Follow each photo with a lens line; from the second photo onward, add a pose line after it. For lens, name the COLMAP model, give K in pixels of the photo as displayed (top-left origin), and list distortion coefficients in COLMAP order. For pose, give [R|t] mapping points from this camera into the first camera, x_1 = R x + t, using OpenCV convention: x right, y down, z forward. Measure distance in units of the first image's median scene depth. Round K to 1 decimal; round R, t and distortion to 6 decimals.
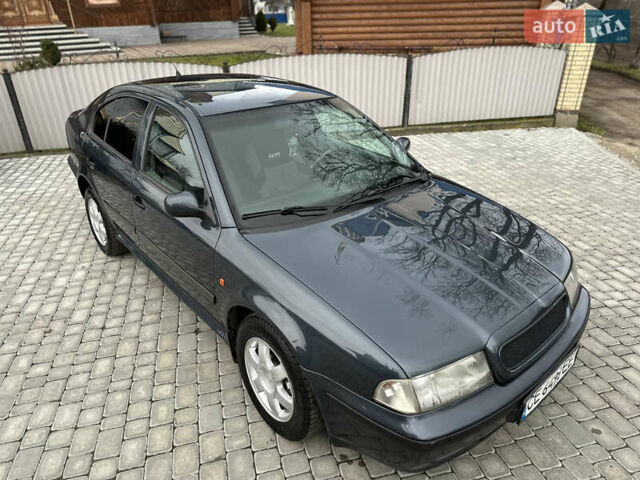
lens RADIAL K [[450.0, 0, 318.8], [0, 450.0, 237.7], [0, 0, 1]] dist [0.027062, -0.025835]
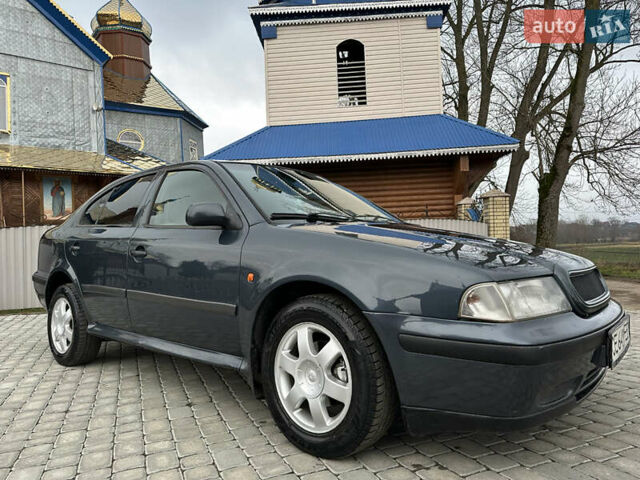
lens RADIAL K [[450.0, 0, 320.7], [0, 450.0, 235.6], [0, 0, 1]] dist [0.027062, -0.025835]
pose [[0.988518, -0.007432, 0.150921, -0.133606], [0.078911, 0.877164, -0.473663, 0.294669], [-0.128862, 0.480134, 0.867678, 0.092687]]
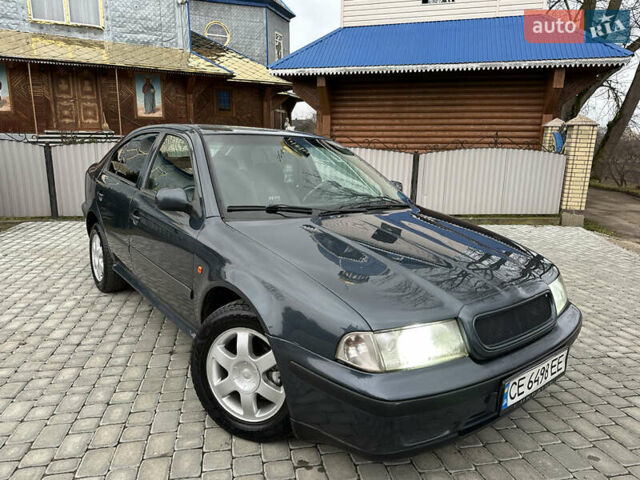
lens RADIAL K [[450.0, 0, 319.0], [0, 450.0, 239.8], [0, 0, 1]] dist [0.027062, -0.025835]
pose [[0.997507, 0.051158, -0.048611, 0.064676], [-0.061864, 0.965351, -0.253514, 0.170523], [0.033958, 0.255890, 0.966109, 0.017784]]
